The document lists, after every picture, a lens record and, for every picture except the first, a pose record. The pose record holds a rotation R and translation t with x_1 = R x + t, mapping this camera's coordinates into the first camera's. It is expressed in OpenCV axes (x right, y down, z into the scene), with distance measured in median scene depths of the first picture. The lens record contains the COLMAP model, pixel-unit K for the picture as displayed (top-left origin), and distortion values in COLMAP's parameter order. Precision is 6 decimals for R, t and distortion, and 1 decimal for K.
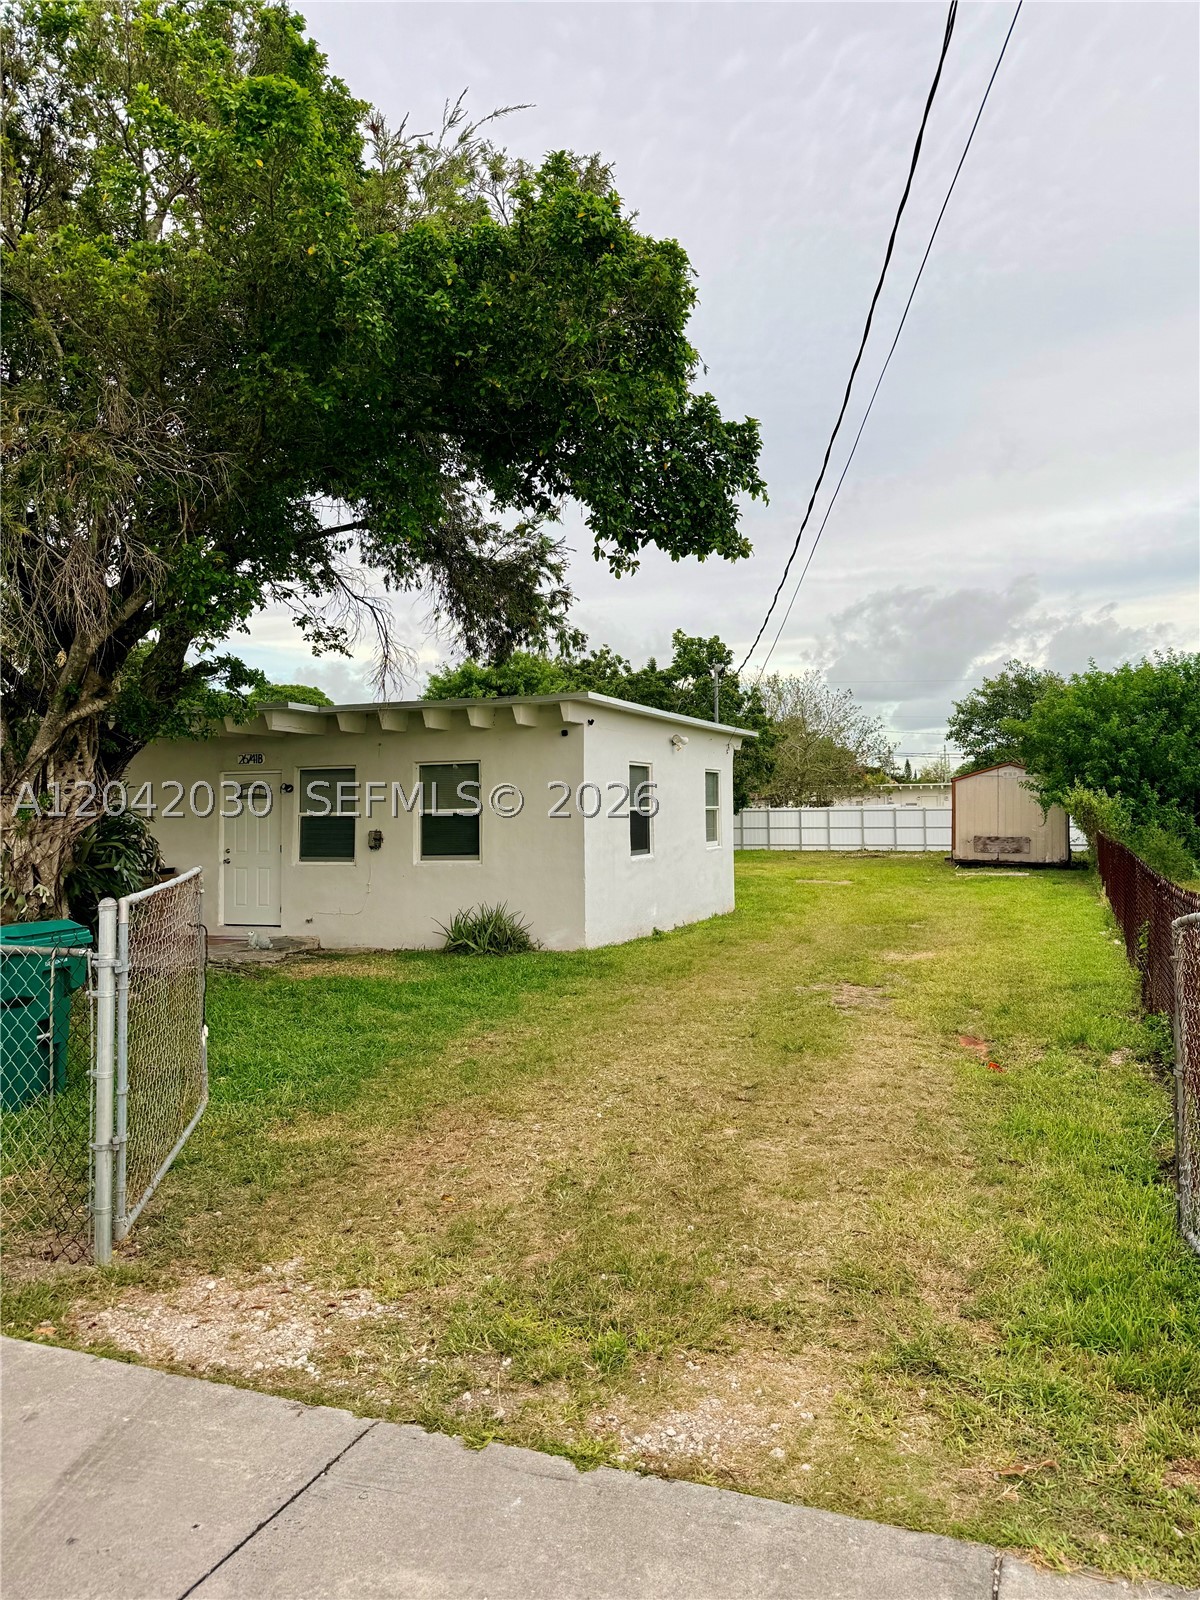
lens RADIAL K [[1111.4, 0, 606.6], [0, 1111.4, 792.2], [0, 0, 1]] dist [0.075352, -0.007538]
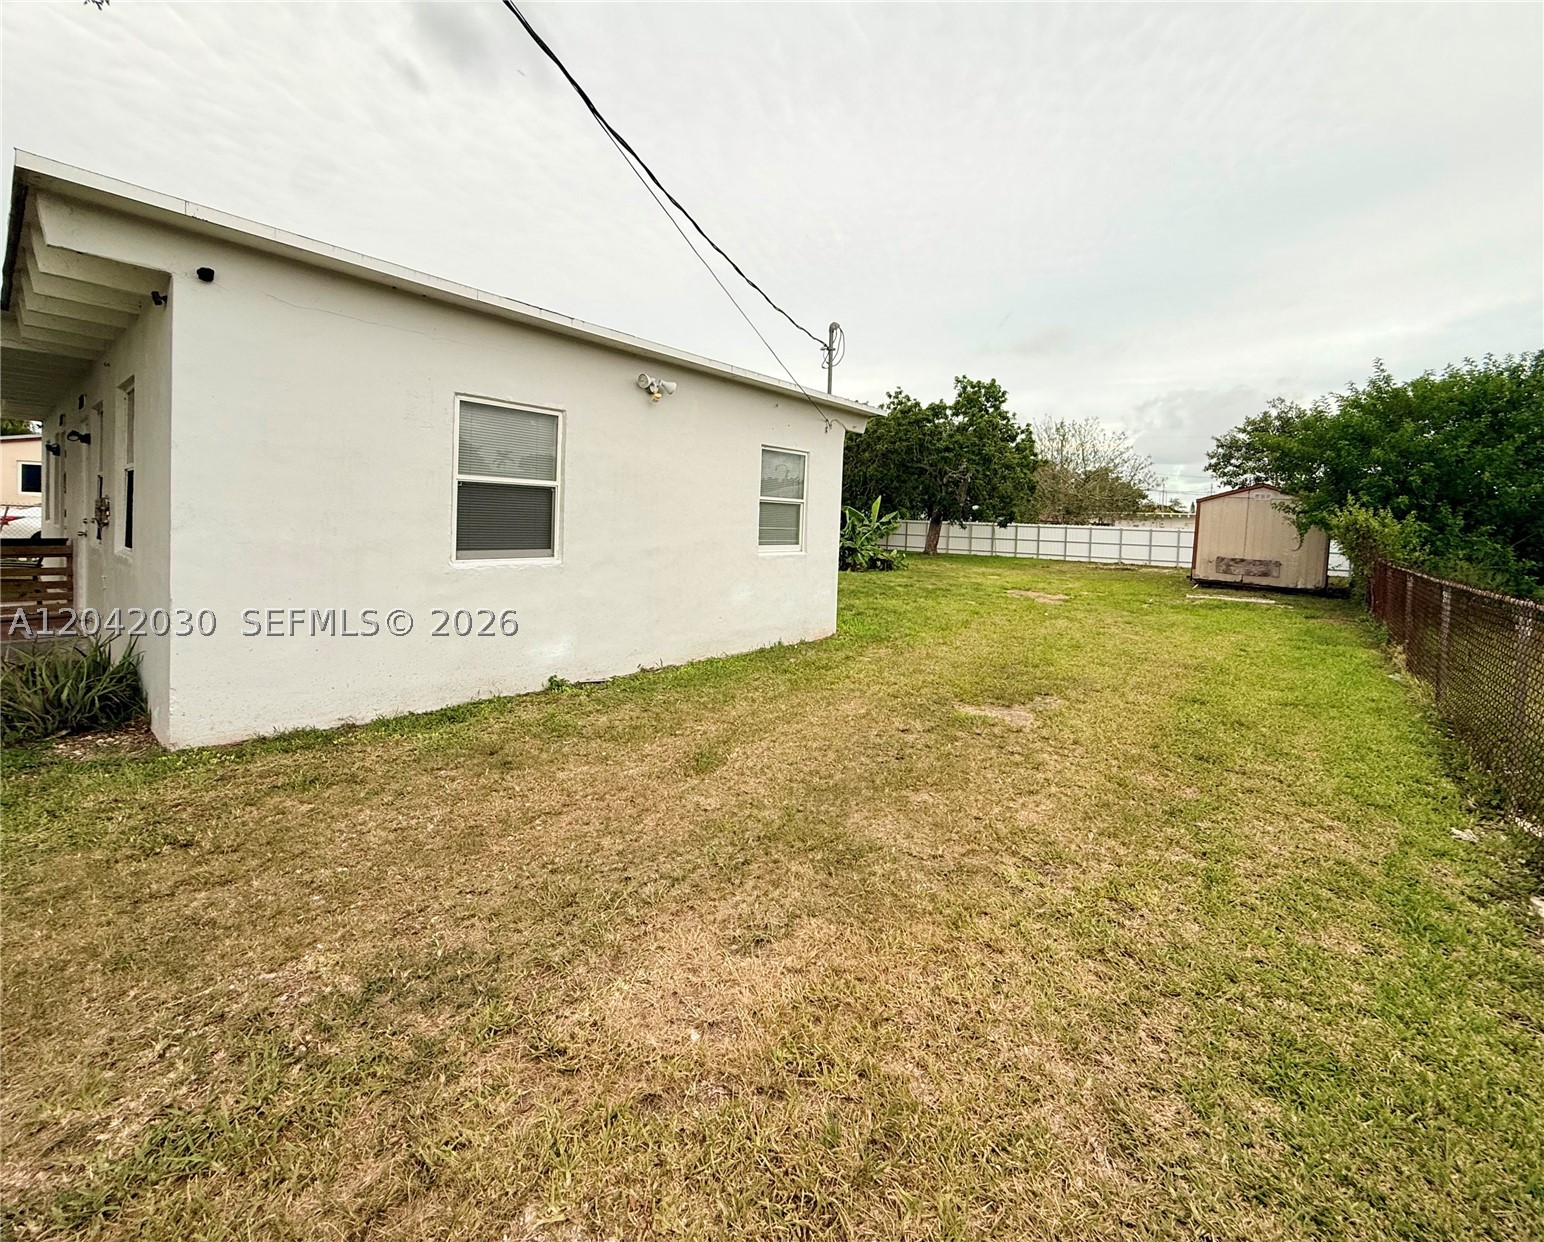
lens RADIAL K [[649.6, 0, 787.3], [0, 649.6, 543.6], [0, 0, 1]] dist [0.006621, -0.000503]
pose [[0.956282, 0.054001, -0.287419, 0.225666], [-0.039955, 0.997713, 0.054518, 0.018952], [0.289705, -0.040651, 0.956252, 0.586125]]
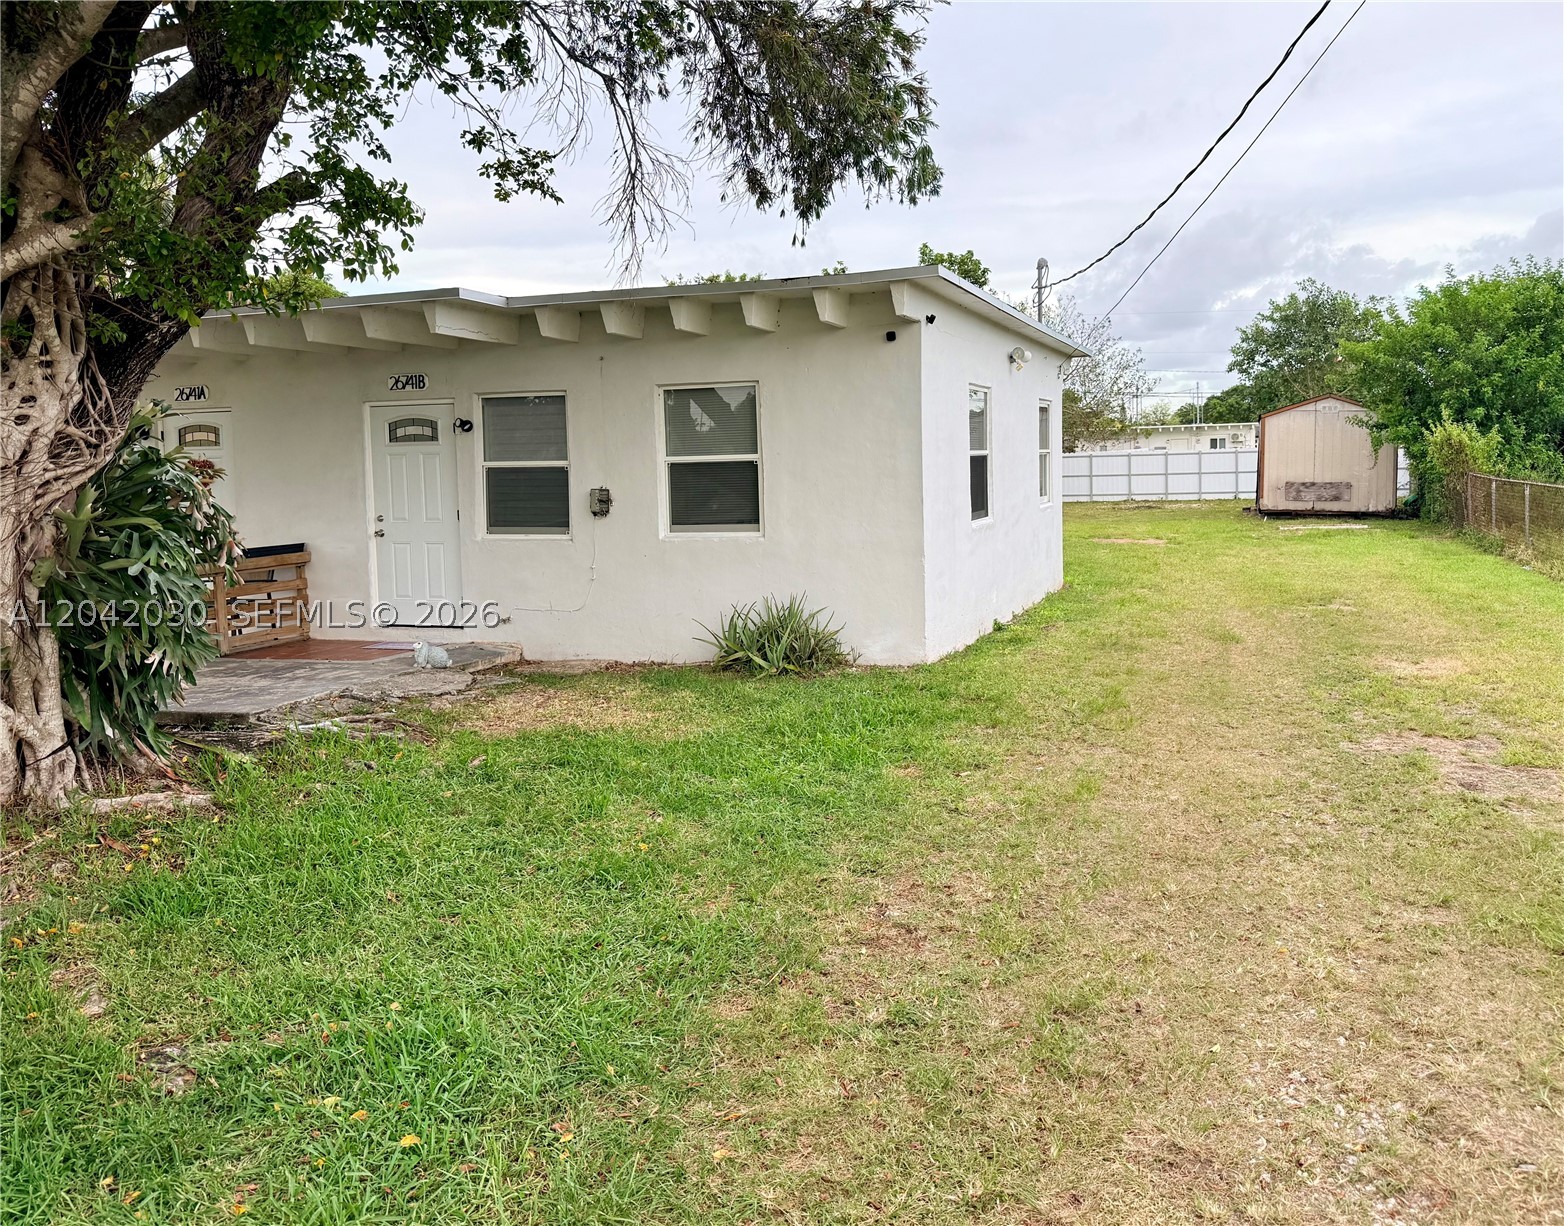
lens RADIAL K [[1166.7, 0, 866.7], [0, 1166.7, 544.1], [0, 0, 1]] dist [0.041877, -0.039287]
pose [[0.998698, -0.014618, 0.048881, -0.062500], [0.010207, 0.995952, 0.089304, 0.005481], [-0.049988, -0.088688, 0.994804, 0.221266]]
